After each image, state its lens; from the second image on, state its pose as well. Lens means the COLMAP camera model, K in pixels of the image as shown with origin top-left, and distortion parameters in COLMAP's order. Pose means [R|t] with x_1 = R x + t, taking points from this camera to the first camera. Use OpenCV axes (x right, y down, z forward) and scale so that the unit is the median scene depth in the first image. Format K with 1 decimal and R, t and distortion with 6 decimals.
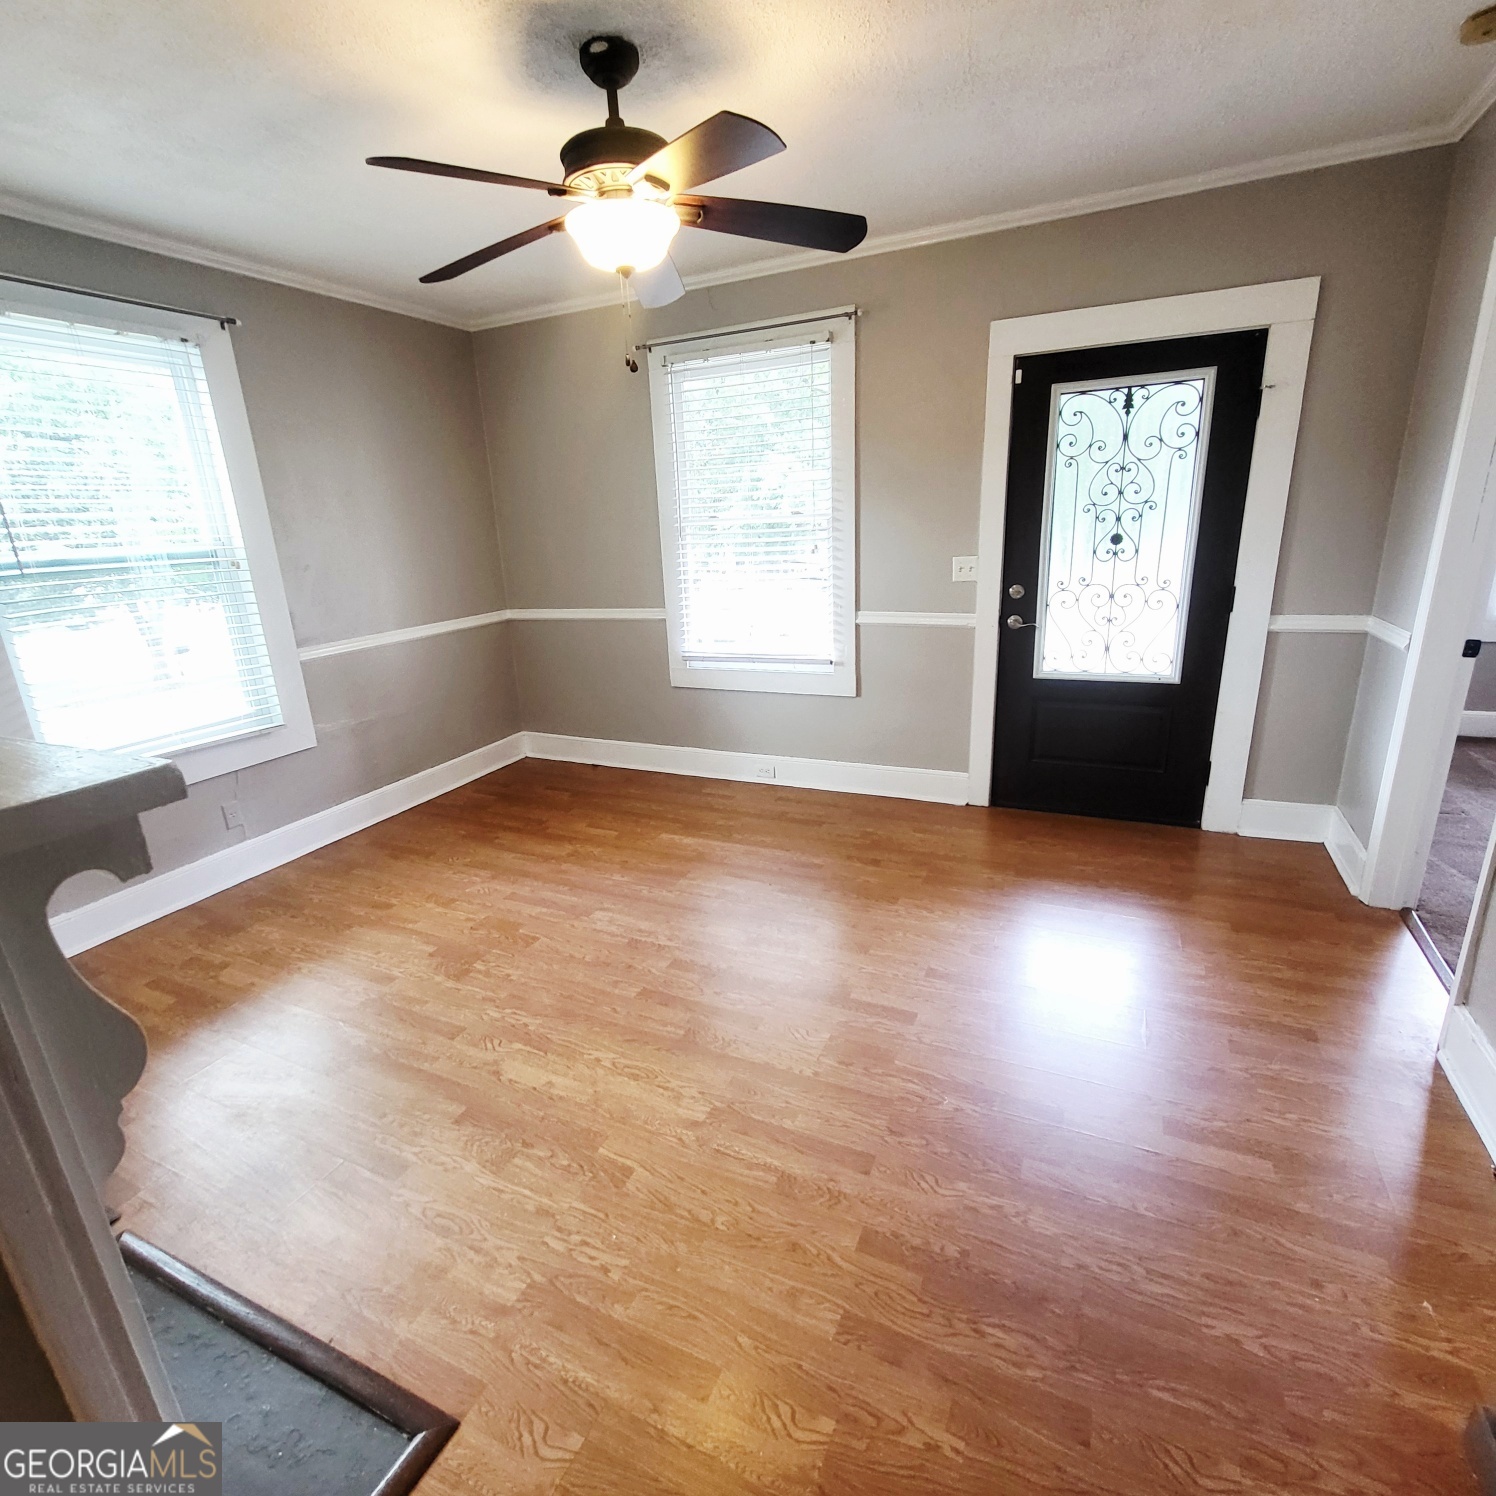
lens RADIAL K [[769.4, 0, 737.8], [0, 769.4, 746.7], [0, 0, 1]] dist [0.037803, 0.000403]
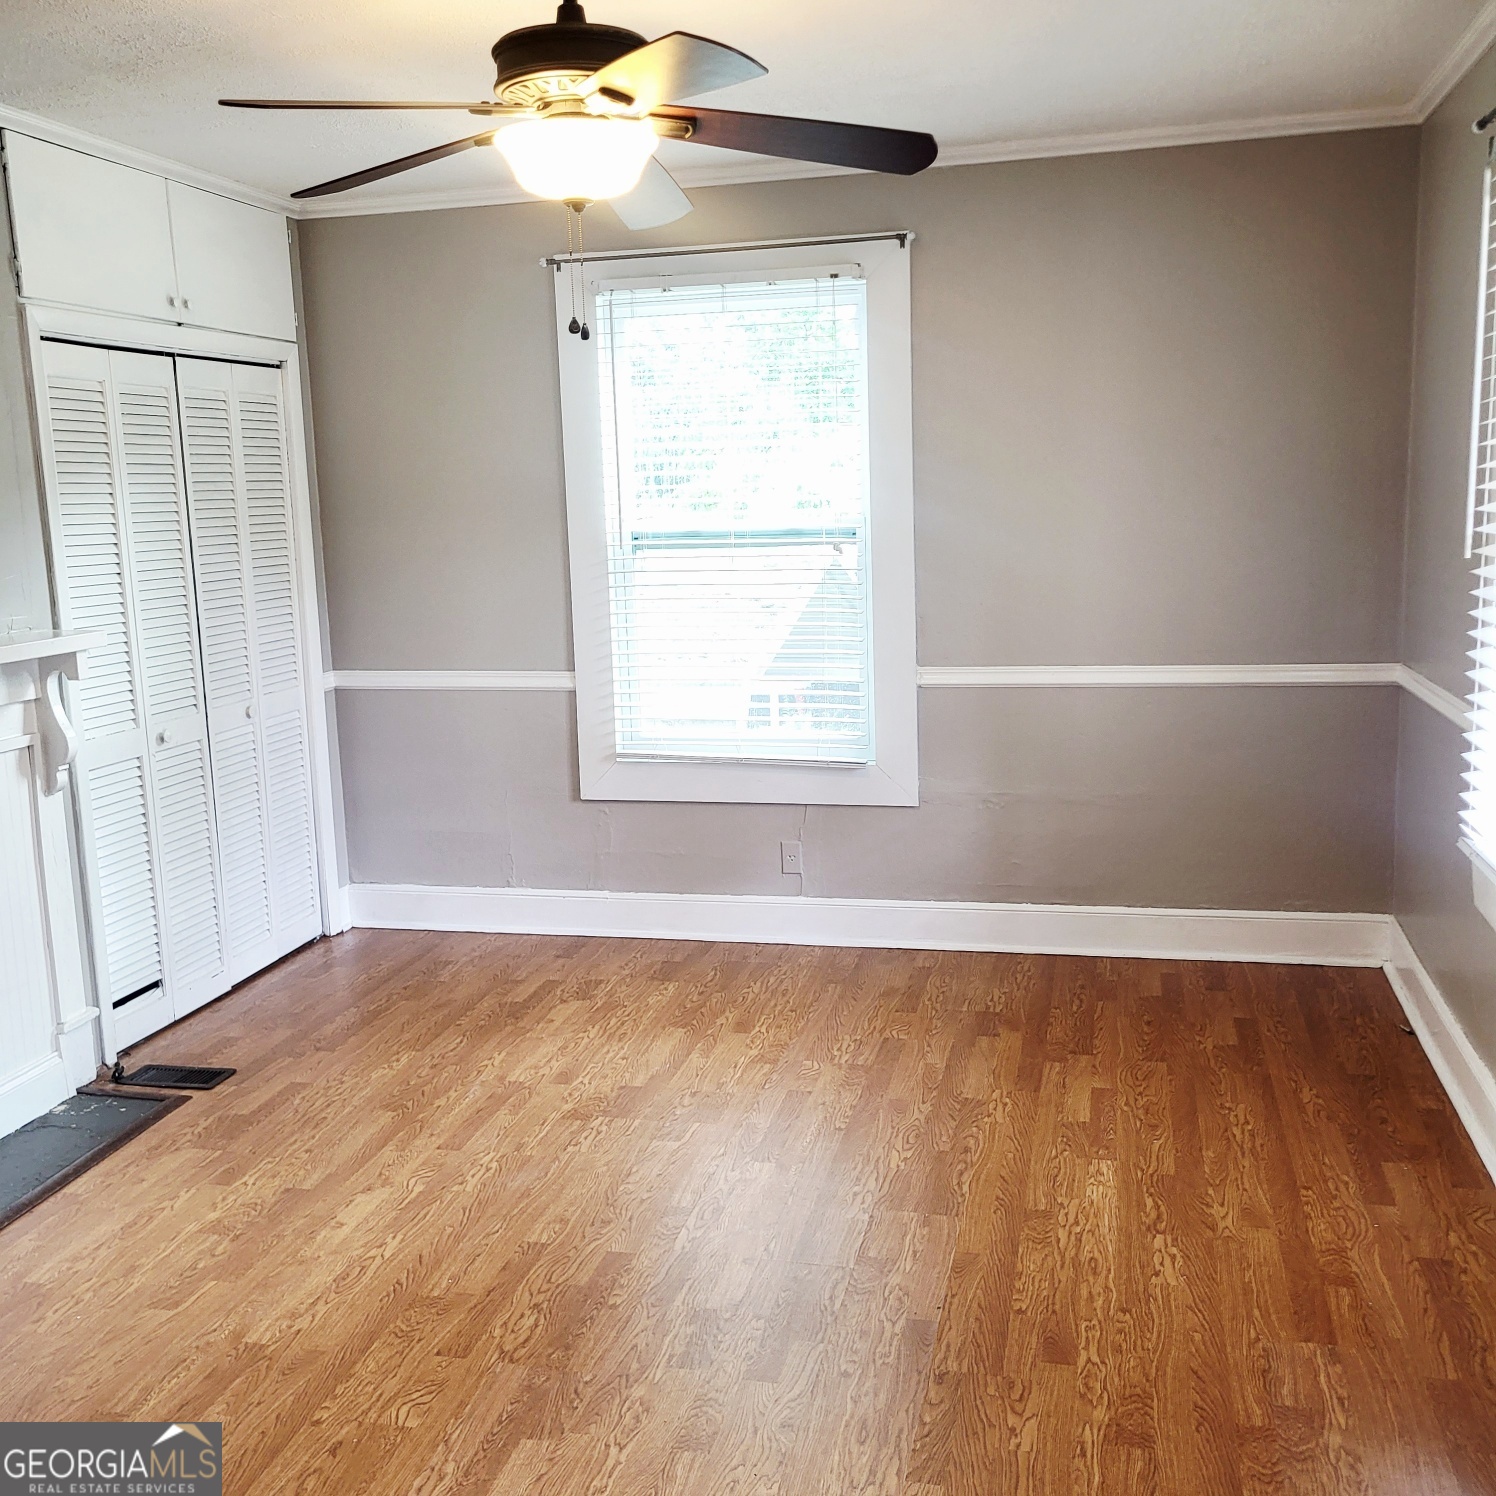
lens RADIAL K [[1518.2, 0, 750.1], [0, 1518.2, 743.4], [0, 0, 1]] dist [0.029928, 0.000000]
pose [[0.225947, 0.204953, -0.952335, 0.763839], [-0.266181, 0.953402, 0.142030, -0.226617], [0.937068, 0.221402, 0.269973, 0.535292]]
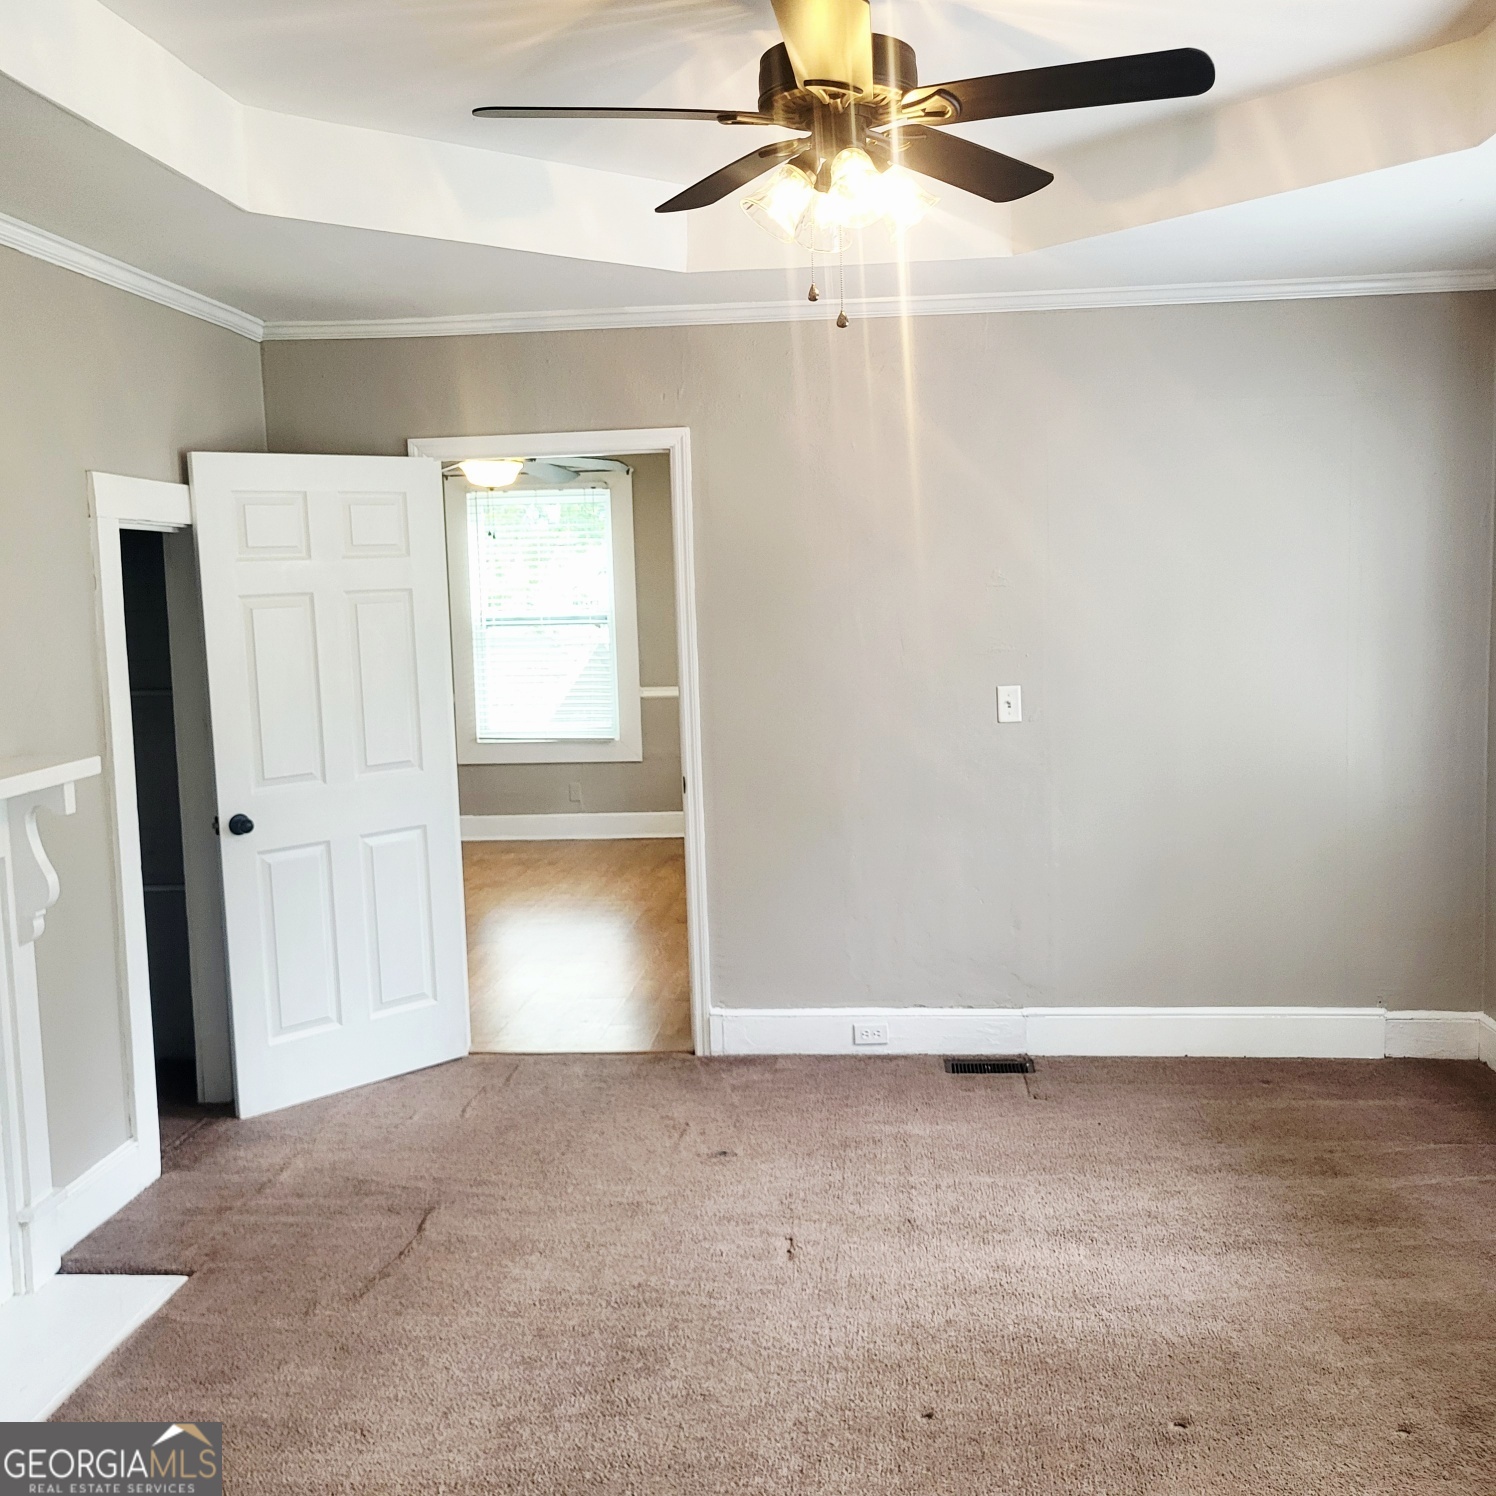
lens RADIAL K [[1518.2, 0, 749.1], [0, 1518.2, 748.1], [0, 0, 1]] dist [0.029928, 0.000000]
pose [[0.367964, 0.144441, -0.918553, 2.033145], [-0.265983, 0.962933, 0.044869, -0.203714], [0.890985, 0.227809, 0.392744, 0.175995]]
